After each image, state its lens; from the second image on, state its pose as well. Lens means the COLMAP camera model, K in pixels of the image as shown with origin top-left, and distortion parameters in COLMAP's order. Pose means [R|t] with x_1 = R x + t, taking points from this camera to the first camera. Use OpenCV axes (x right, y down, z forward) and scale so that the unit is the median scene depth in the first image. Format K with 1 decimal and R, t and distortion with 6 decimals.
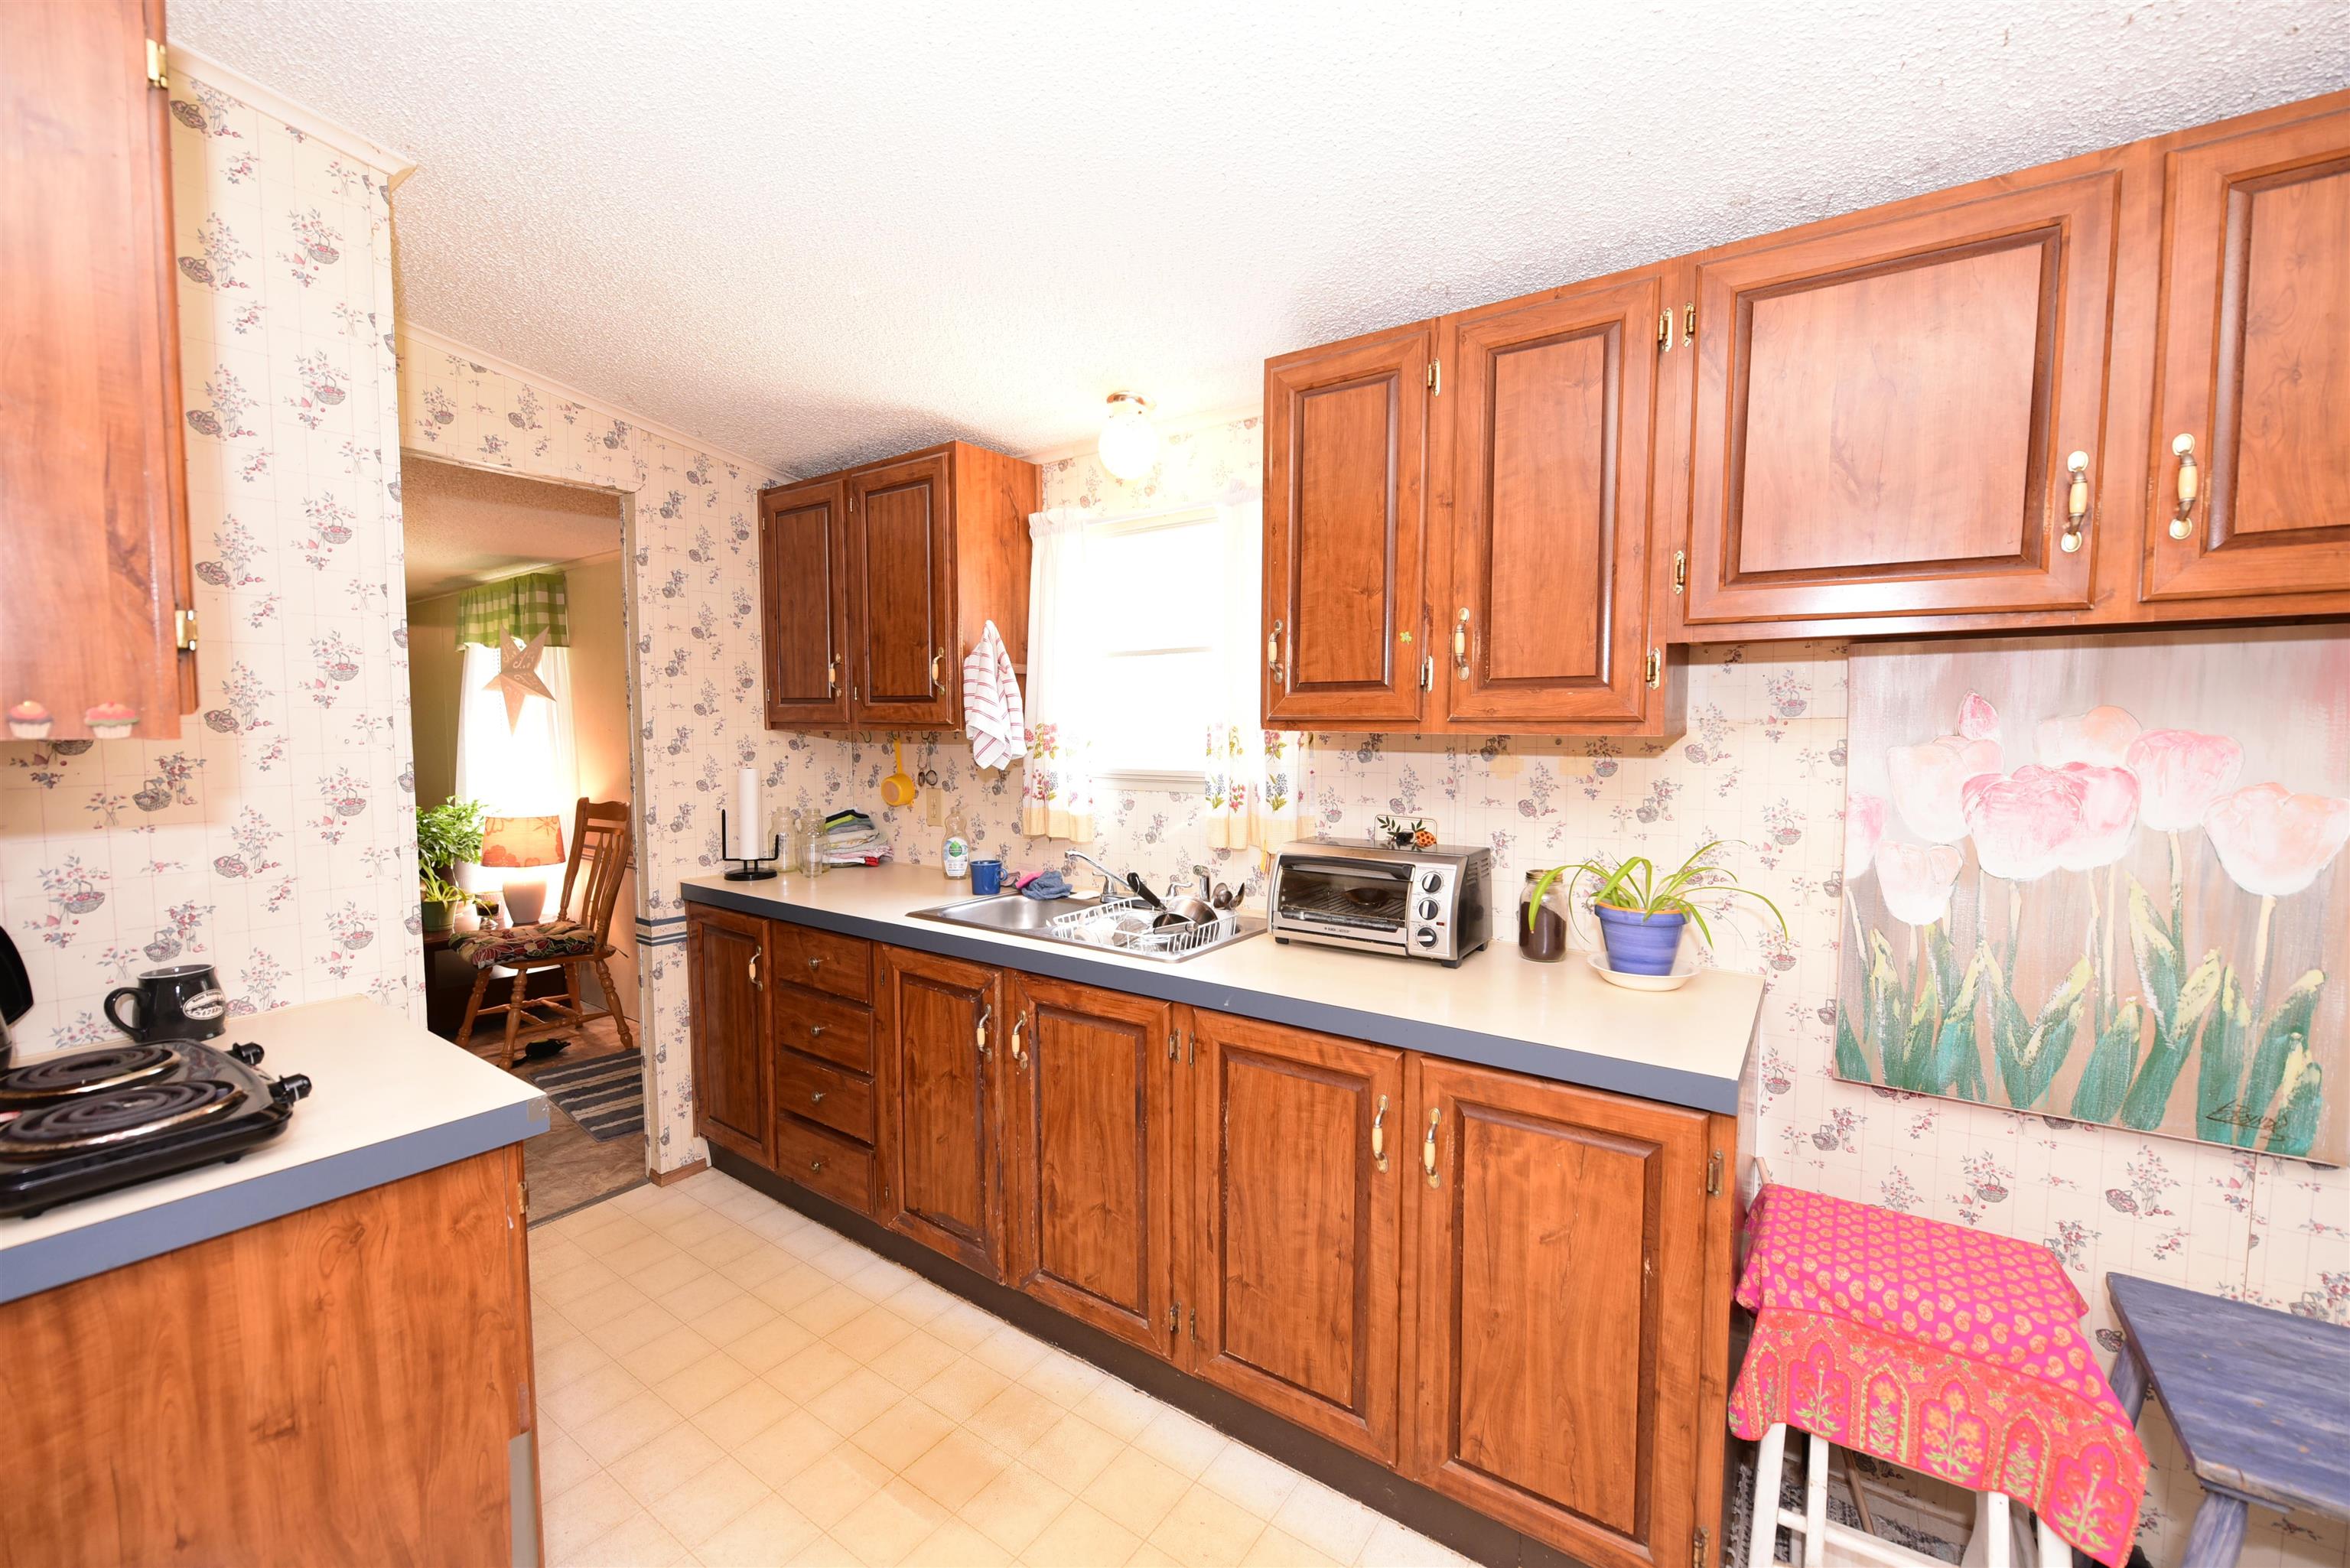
lens RADIAL K [[928.8, 0, 1185.6], [0, 928.8, 782.7], [0, 0, 1]] dist [-0.009969, -0.000203]
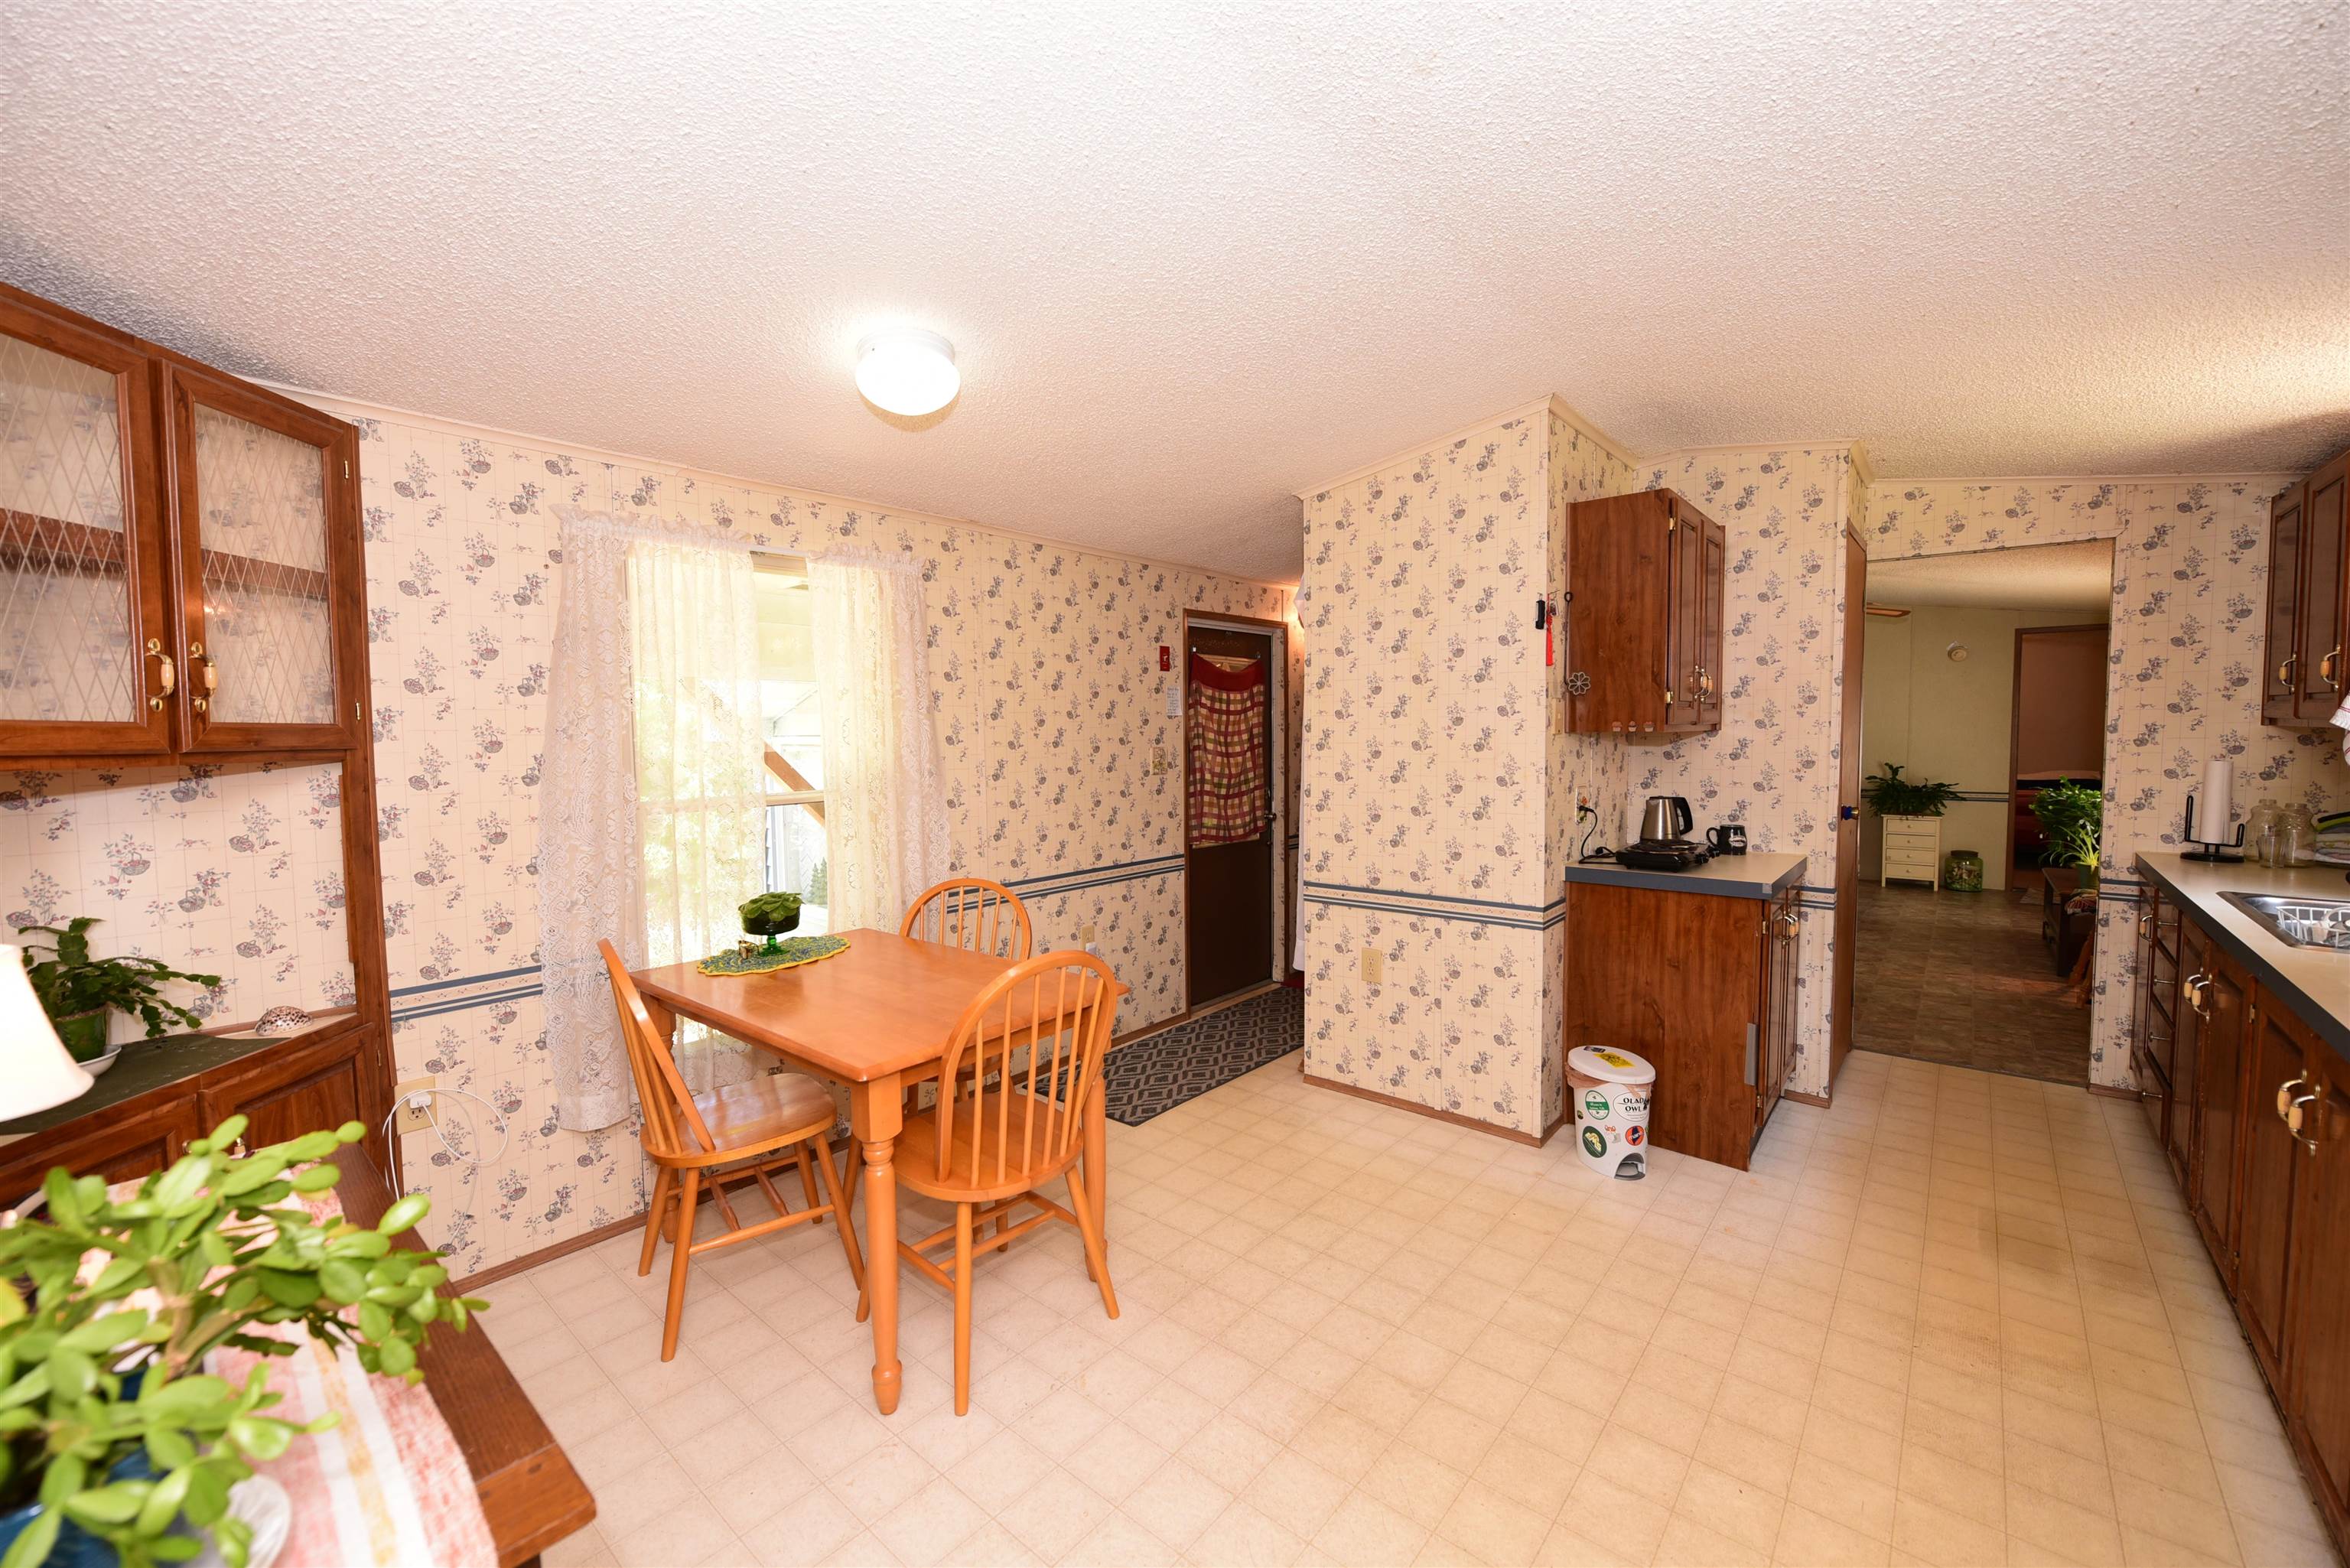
lens RADIAL K [[928.8, 0, 1180.2], [0, 928.8, 785.8], [0, 0, 1]] dist [-0.009969, -0.000203]
pose [[-0.101815, 0.063204, -0.992794, 1.302941], [-0.049486, 0.996422, 0.068510, 0.001167], [0.993572, 0.056105, -0.098323, -0.202765]]
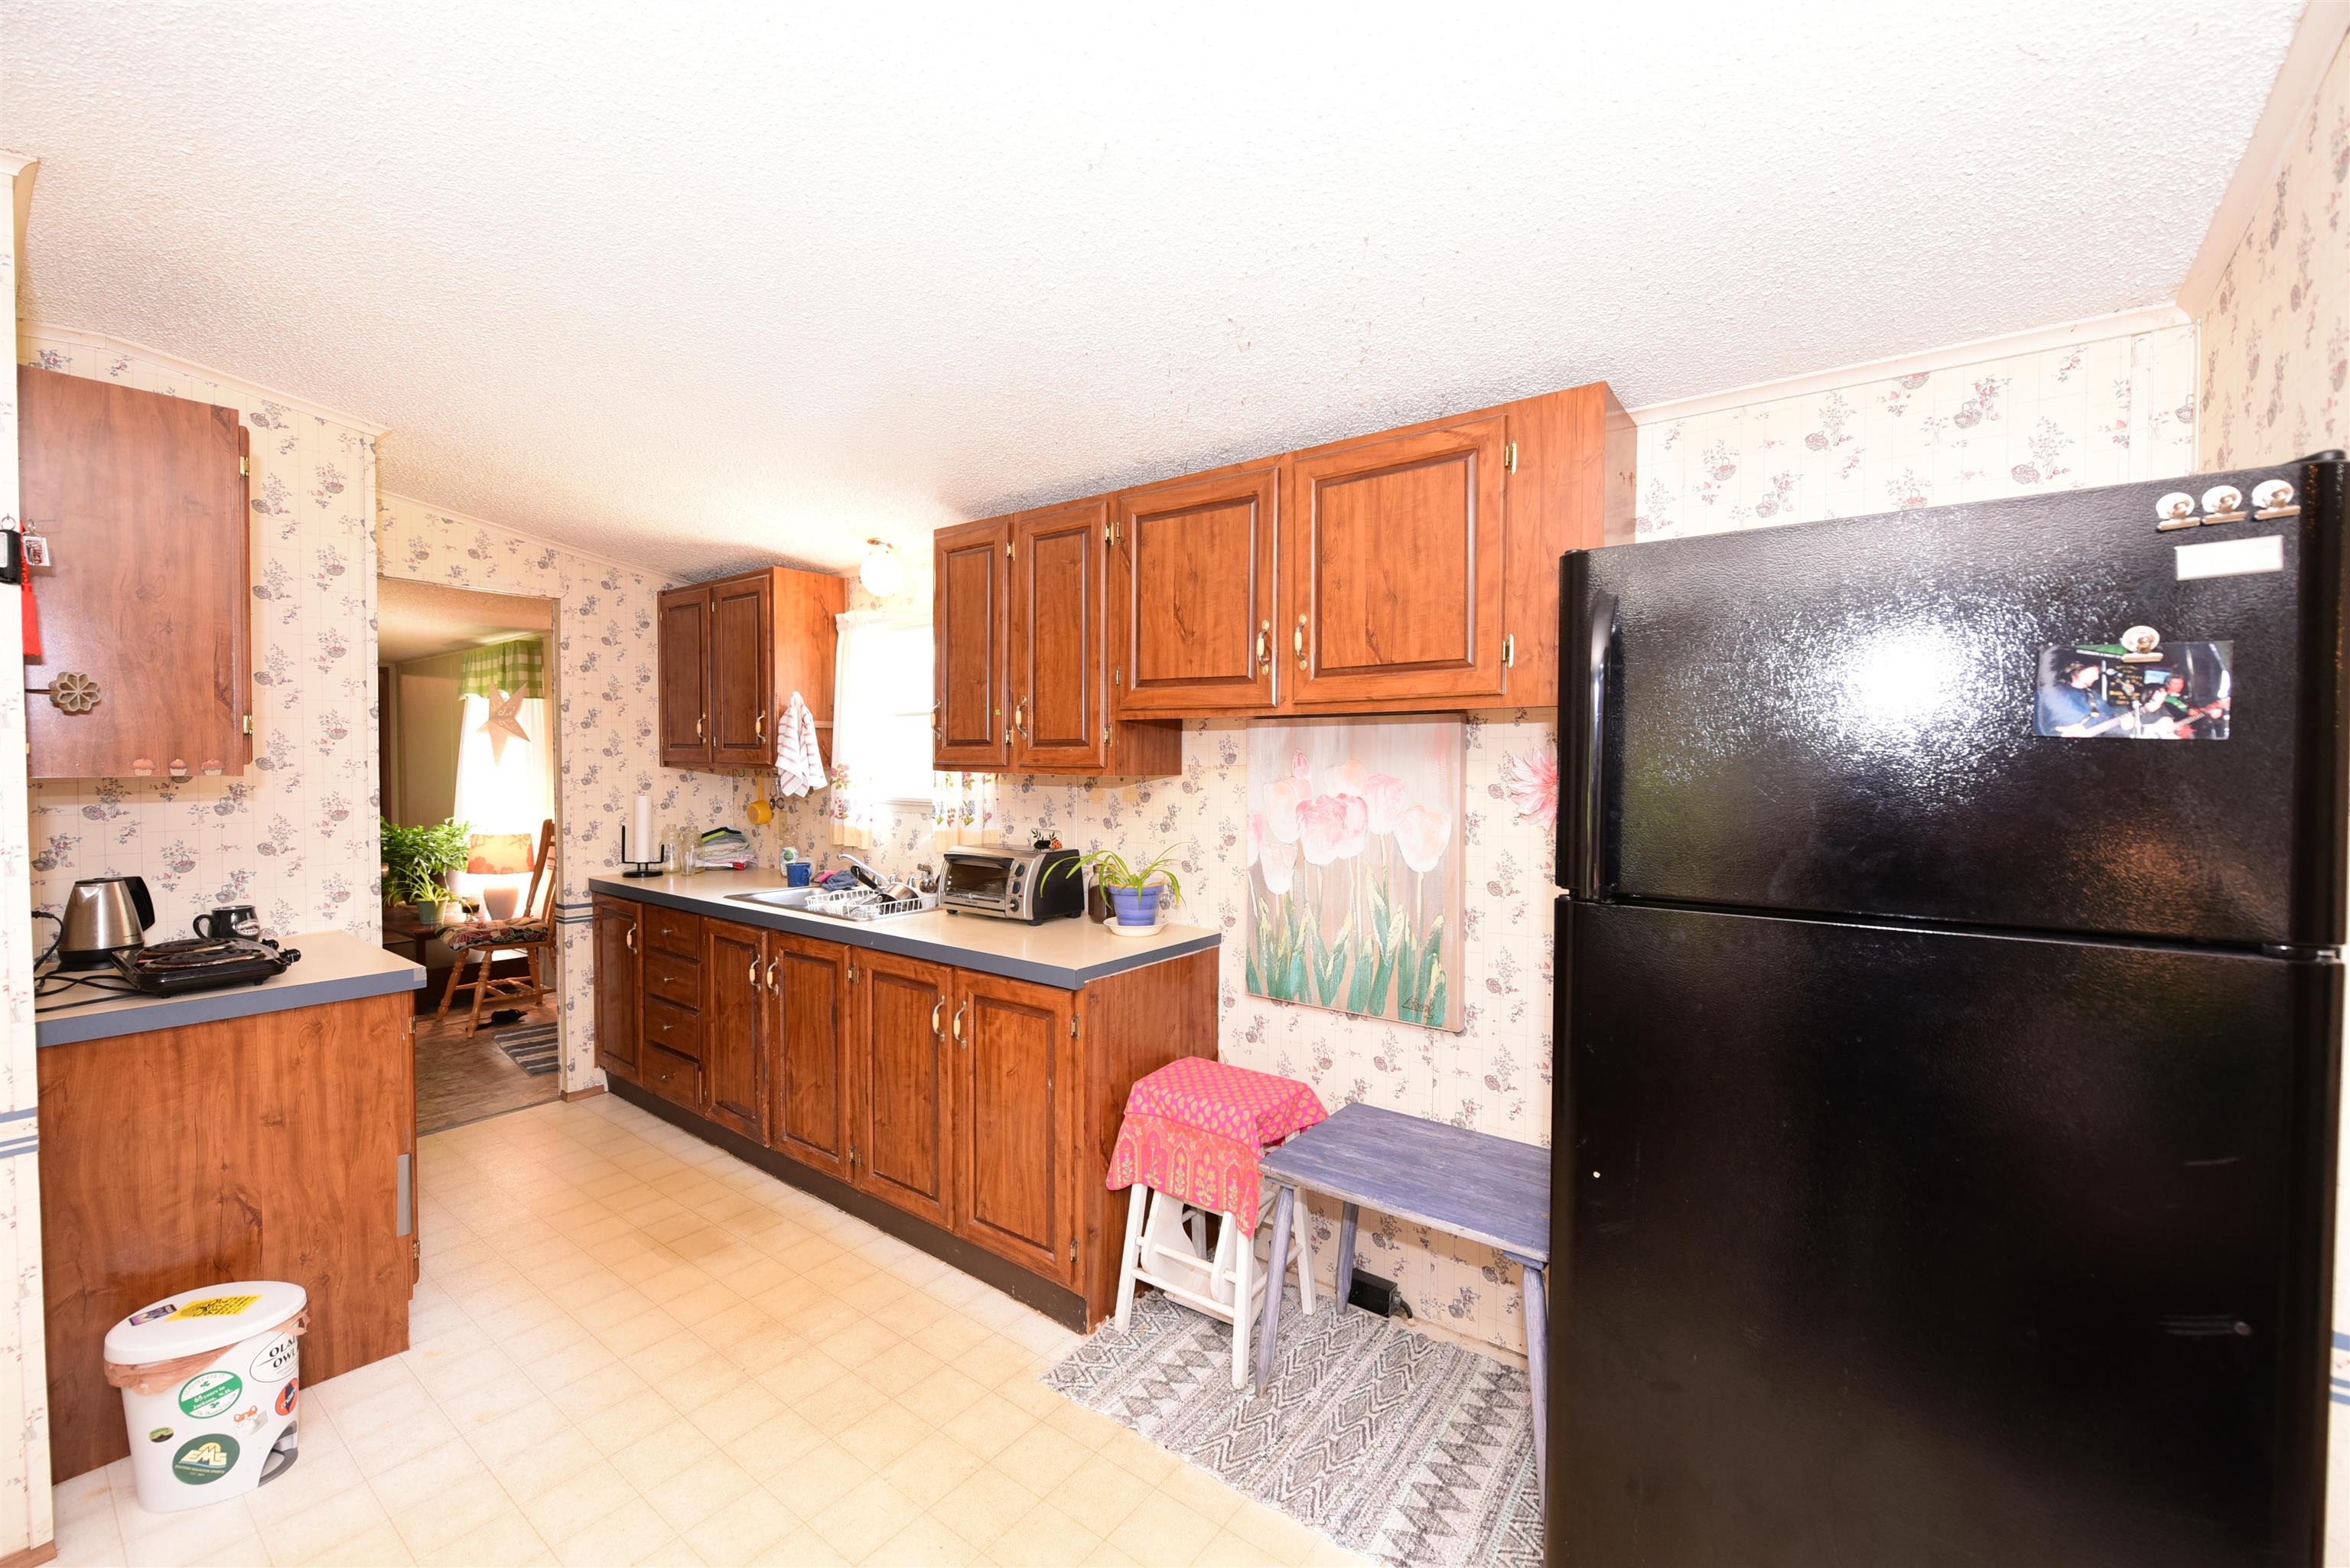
lens RADIAL K [[928.8, 0, 1187.1], [0, 928.8, 781.6], [0, 0, 1]] dist [-0.009969, -0.000203]
pose [[0.999634, 0.004913, -0.026599, 0.647906], [-0.005906, 0.999283, -0.037388, 0.018284], [0.026396, 0.037531, 0.998947, -0.603166]]
